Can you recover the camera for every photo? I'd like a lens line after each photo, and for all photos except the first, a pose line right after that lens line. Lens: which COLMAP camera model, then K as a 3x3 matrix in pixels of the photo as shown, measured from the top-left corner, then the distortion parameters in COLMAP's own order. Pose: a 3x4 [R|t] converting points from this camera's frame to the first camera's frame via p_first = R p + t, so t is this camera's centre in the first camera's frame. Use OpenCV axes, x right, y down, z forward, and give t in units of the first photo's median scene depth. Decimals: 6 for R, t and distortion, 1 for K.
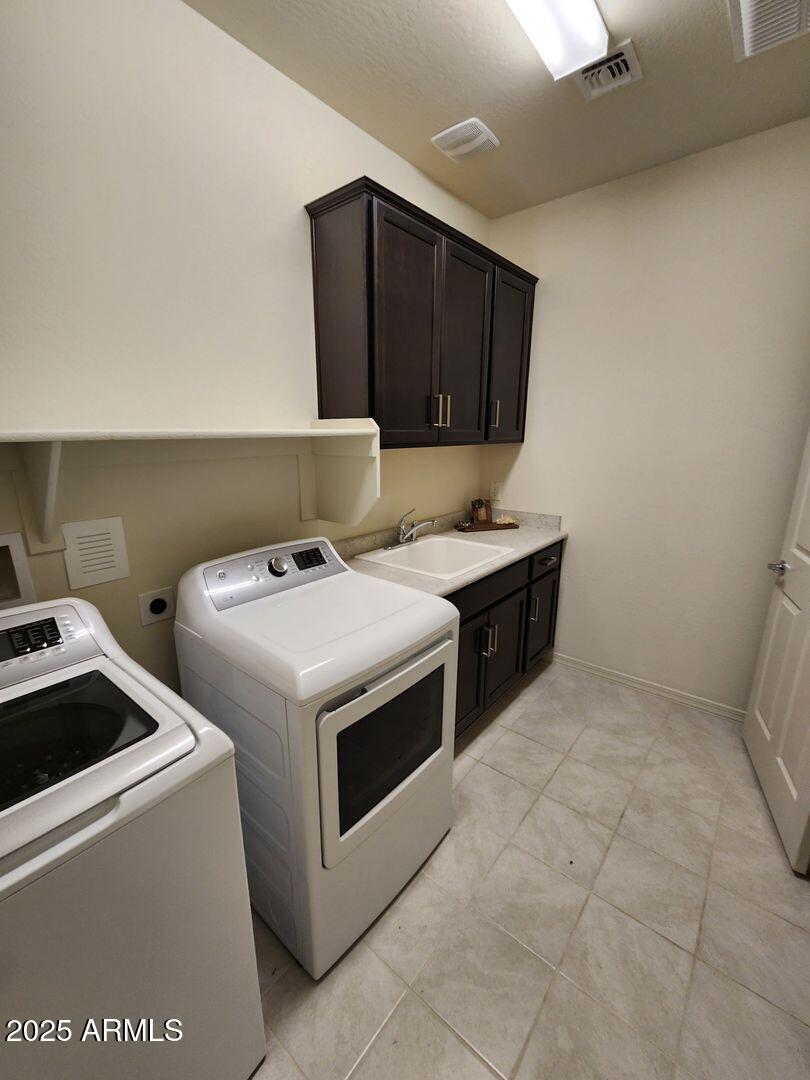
lens RADIAL K [[447.6, 0, 402.1], [0, 447.6, 544.7], [0, 0, 1]] dist [-0.014513, 0.007791]
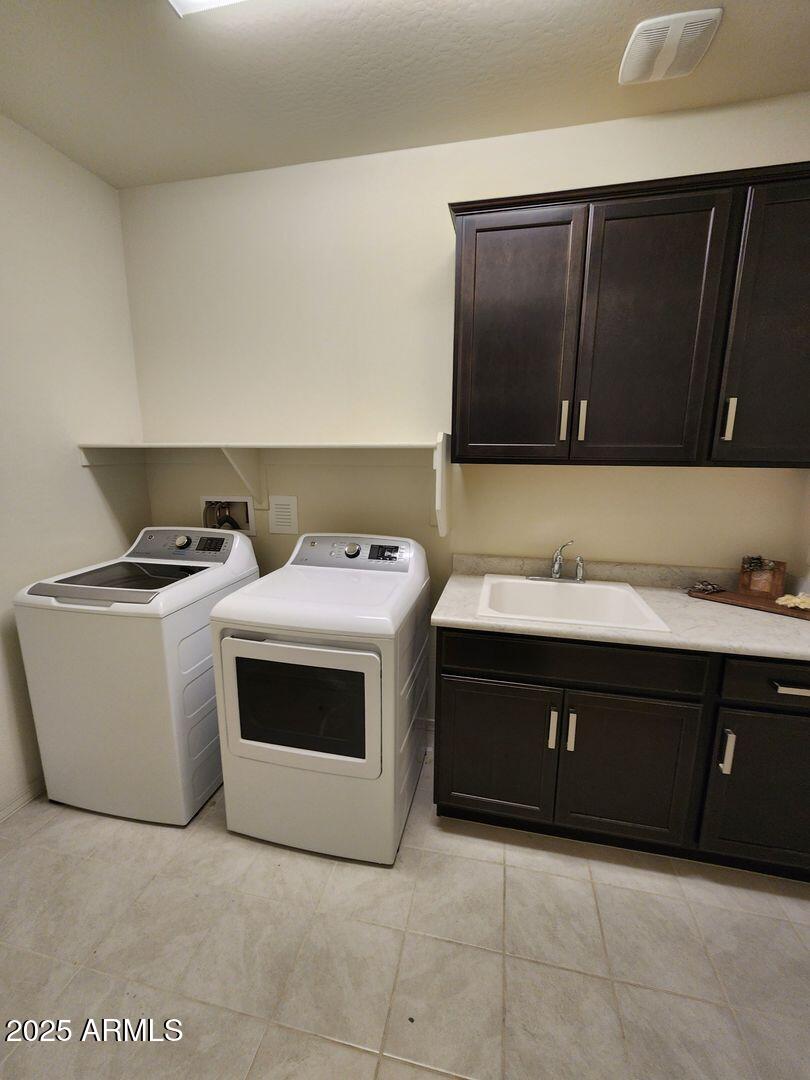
lens RADIAL K [[446.4, 0, 405.7], [0, 446.4, 538.8], [0, 0, 1]] dist [0.001074, 0.000030]
pose [[0.463115, 0.177607, -0.868320, 0.828624], [-0.227882, 0.970640, 0.076996, -0.107573], [0.856501, 0.162217, 0.489991, 0.471852]]
